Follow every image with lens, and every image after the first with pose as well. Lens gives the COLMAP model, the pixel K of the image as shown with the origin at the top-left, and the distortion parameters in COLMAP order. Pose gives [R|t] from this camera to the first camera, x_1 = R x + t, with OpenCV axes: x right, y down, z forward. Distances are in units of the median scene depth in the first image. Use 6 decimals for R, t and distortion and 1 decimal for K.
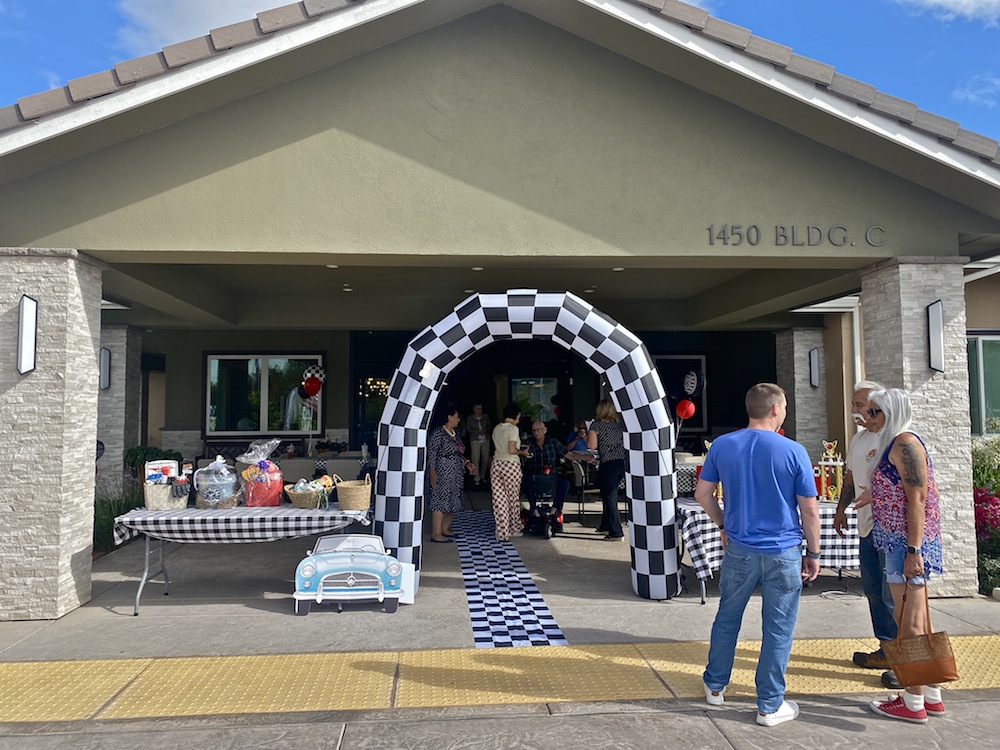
lens RADIAL K [[752.3, 0, 499.9], [0, 752.3, 373.4], [0, 0, 1]] dist [-0.005241, -0.000683]
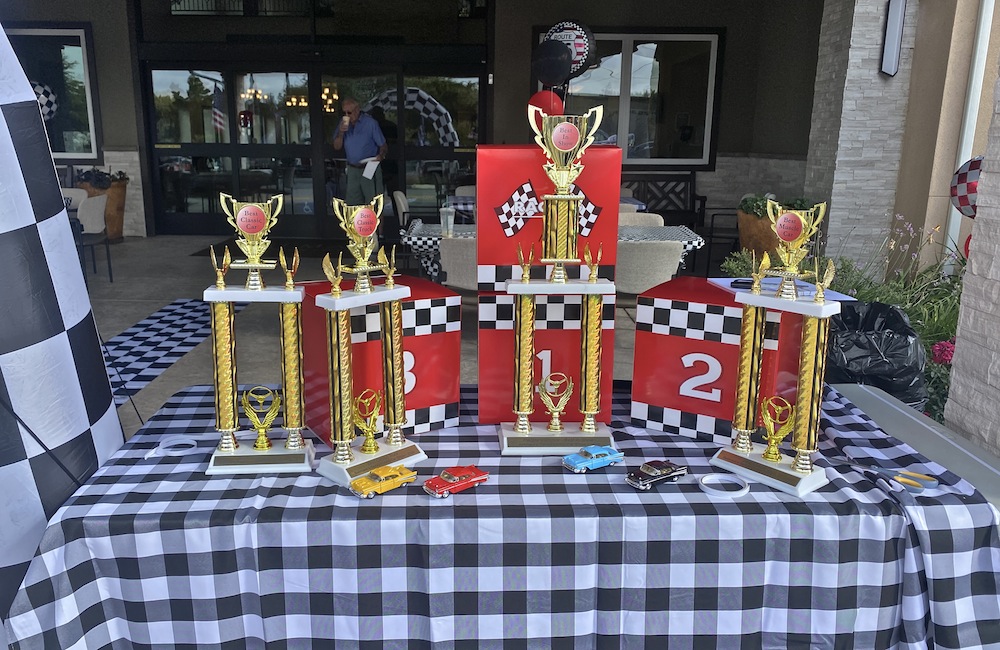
lens RADIAL K [[787.0, 0, 500.5], [0, 787.0, 325.1], [0, 0, 1]] dist [0.015549, 0.005241]
pose [[0.996298, 0.031121, -0.080132, 0.208097], [-0.007779, 0.960980, 0.276510, 0.033607], [0.085610, -0.274863, 0.957664, 0.423935]]
